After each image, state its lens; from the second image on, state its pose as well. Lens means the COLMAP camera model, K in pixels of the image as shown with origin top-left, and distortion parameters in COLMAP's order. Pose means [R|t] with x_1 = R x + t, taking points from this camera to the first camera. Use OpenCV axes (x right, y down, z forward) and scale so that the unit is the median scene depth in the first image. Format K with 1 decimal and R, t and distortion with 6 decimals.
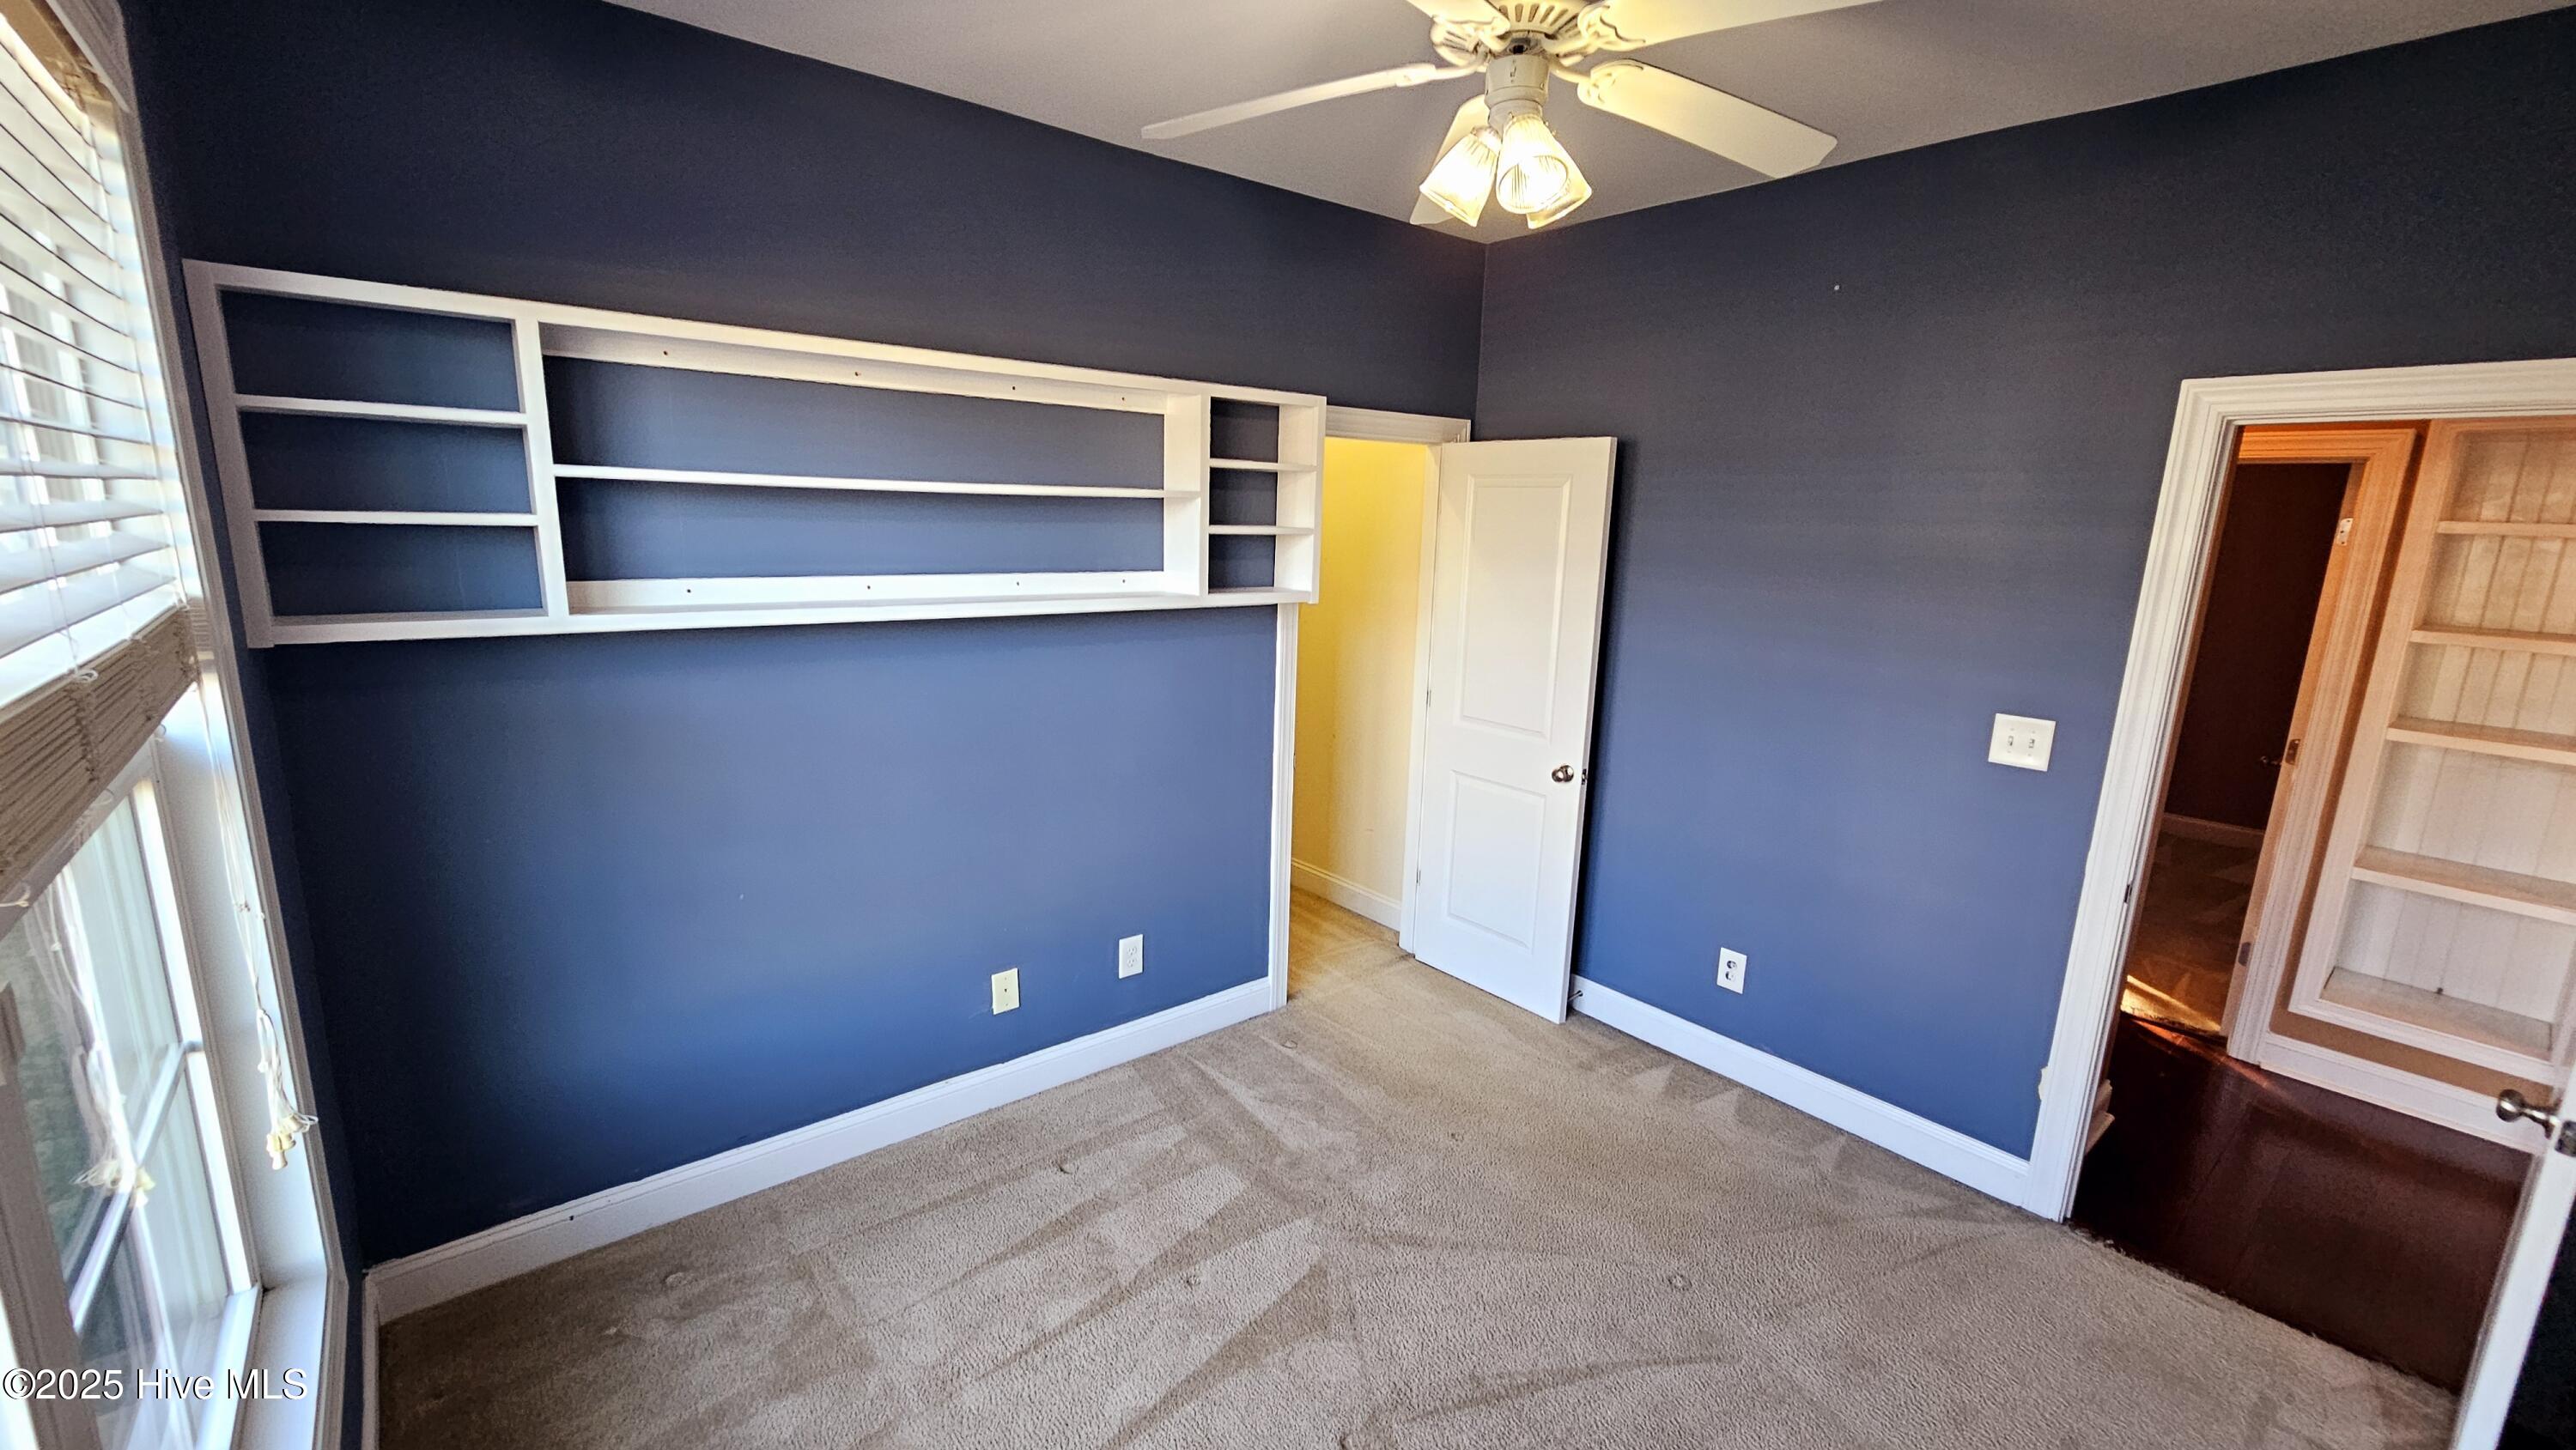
lens RADIAL K [[1051.5, 0, 1294.4], [0, 1051.5, 733.1], [0, 0, 1]] dist [-0.000581, -0.000204]
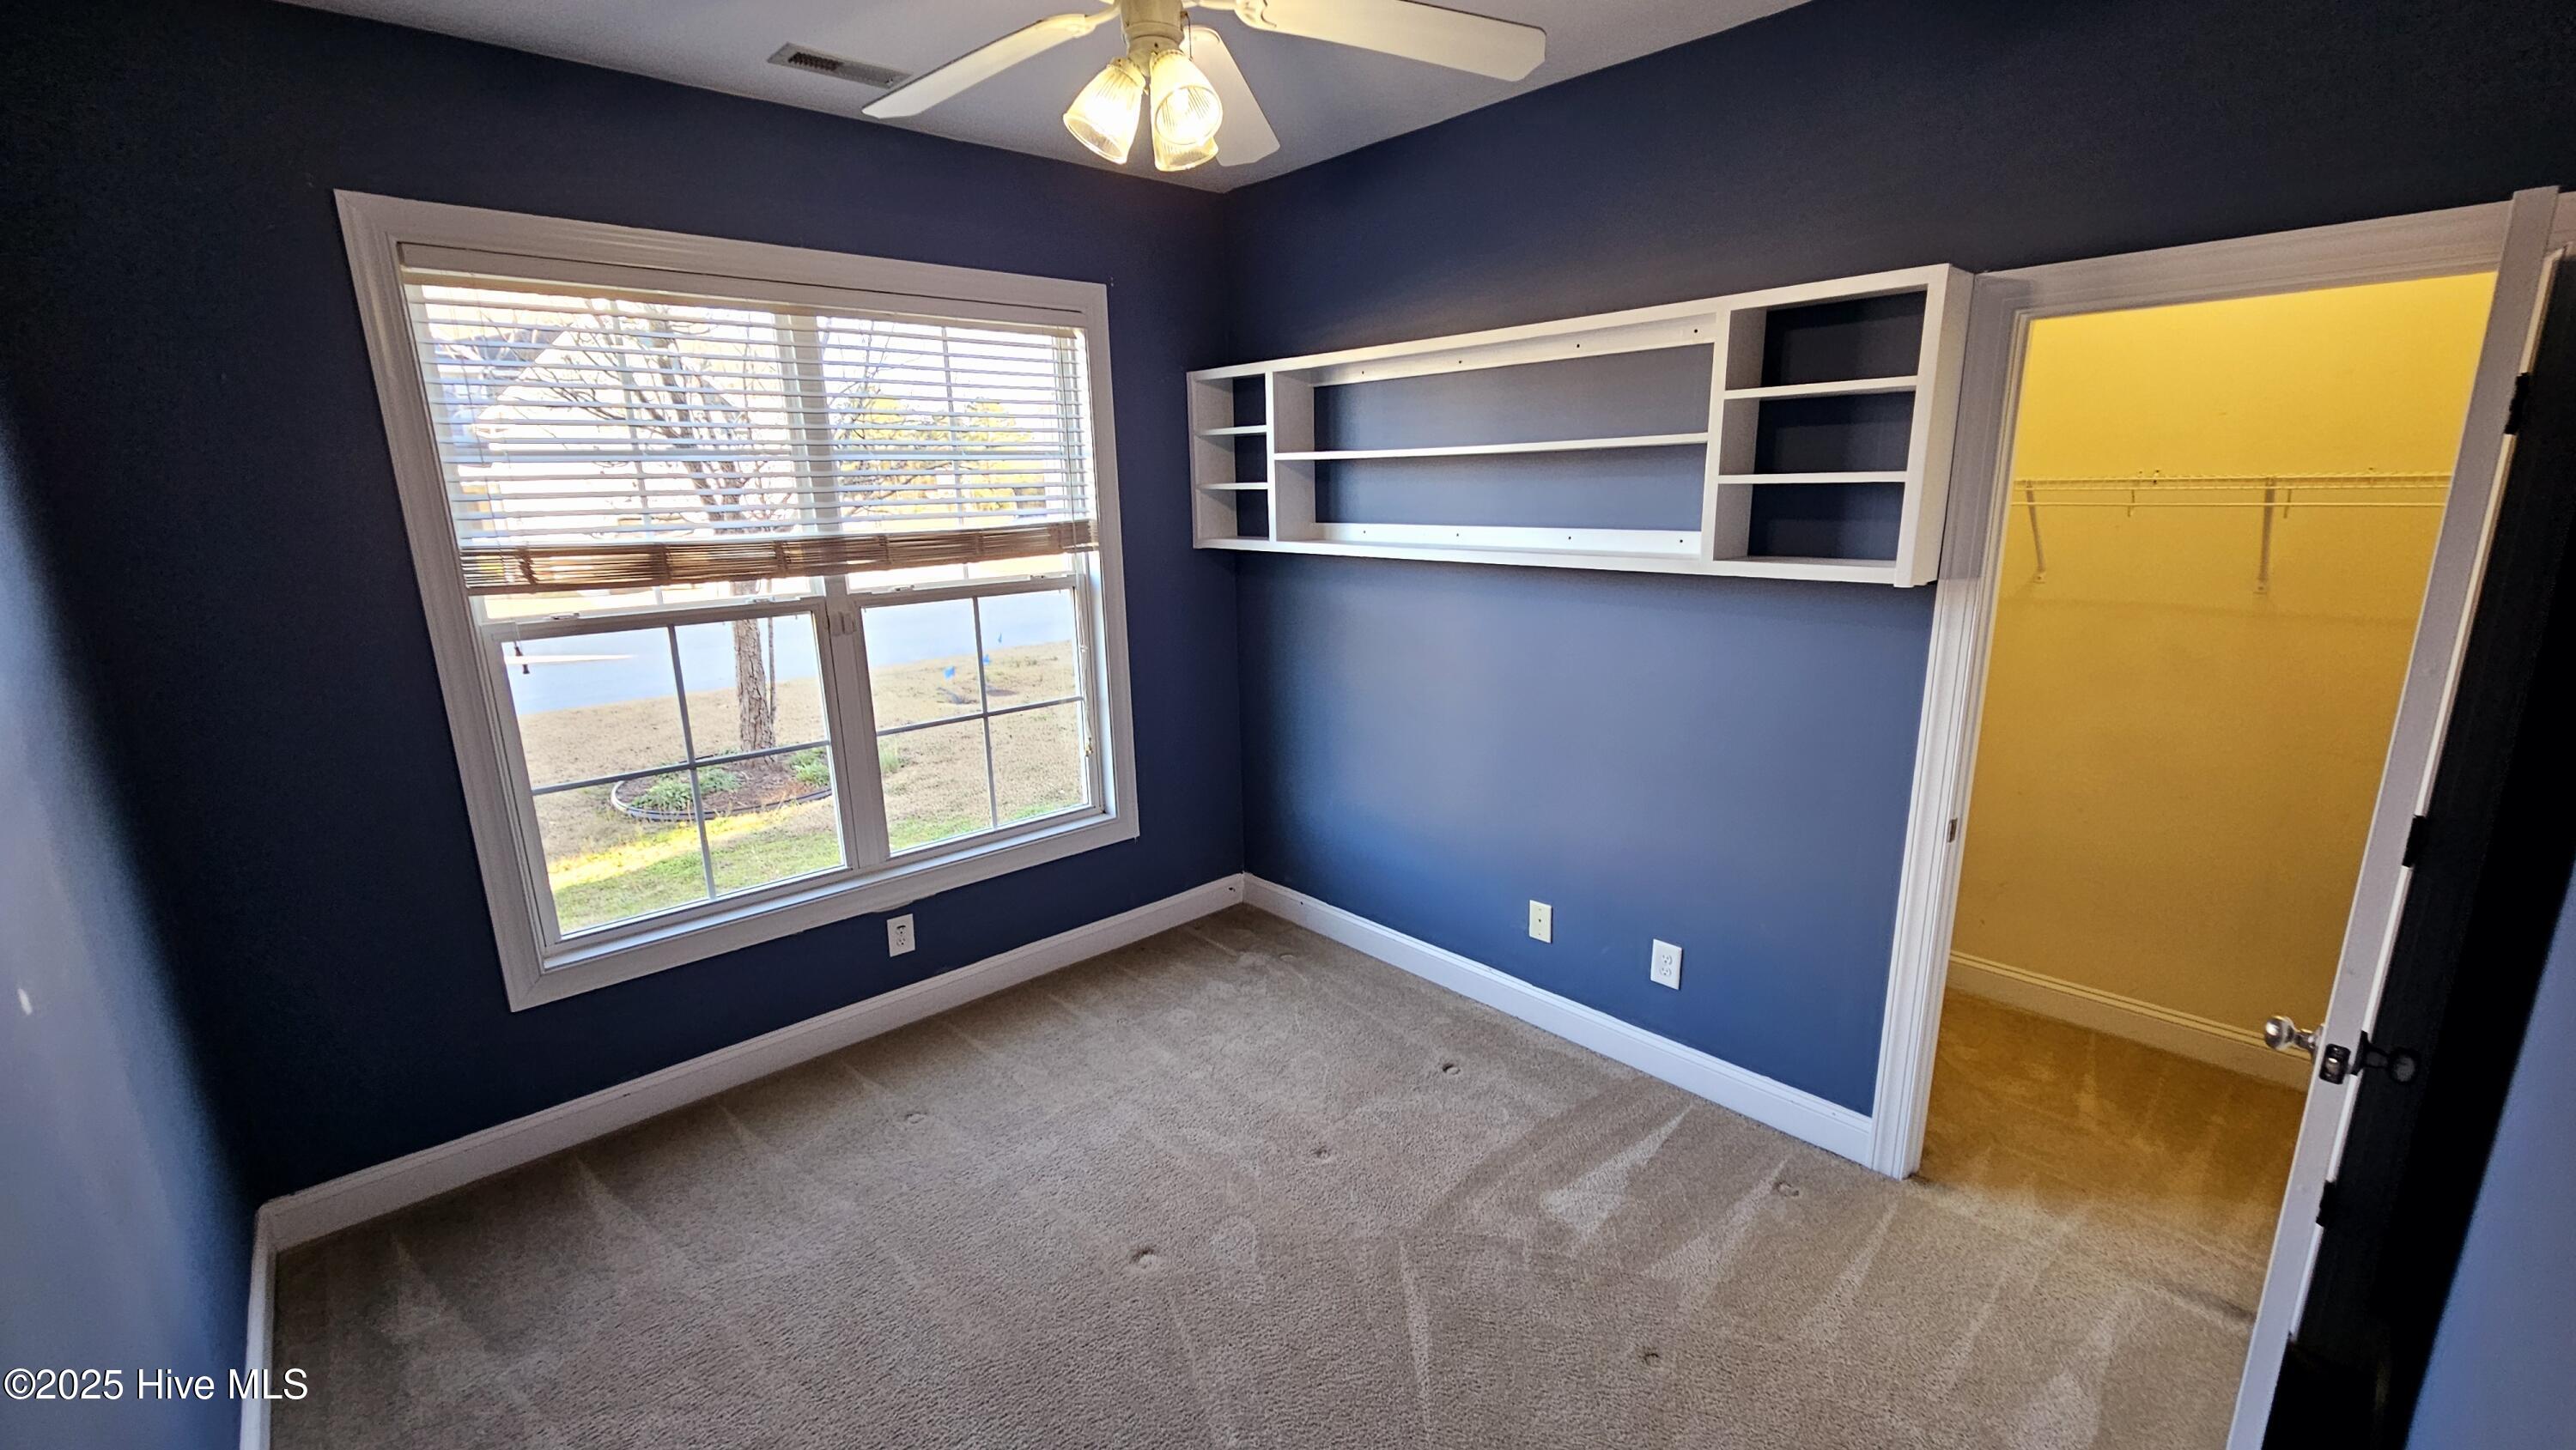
lens RADIAL K [[1051.5, 0, 1294.4], [0, 1051.5, 733.1], [0, 0, 1]] dist [-0.000581, -0.000204]
pose [[0.051220, 0.208759, -0.976625, 0.748381], [-0.180096, 0.963807, 0.196574, -0.108741], [0.982315, 0.165817, 0.086963, 0.658086]]
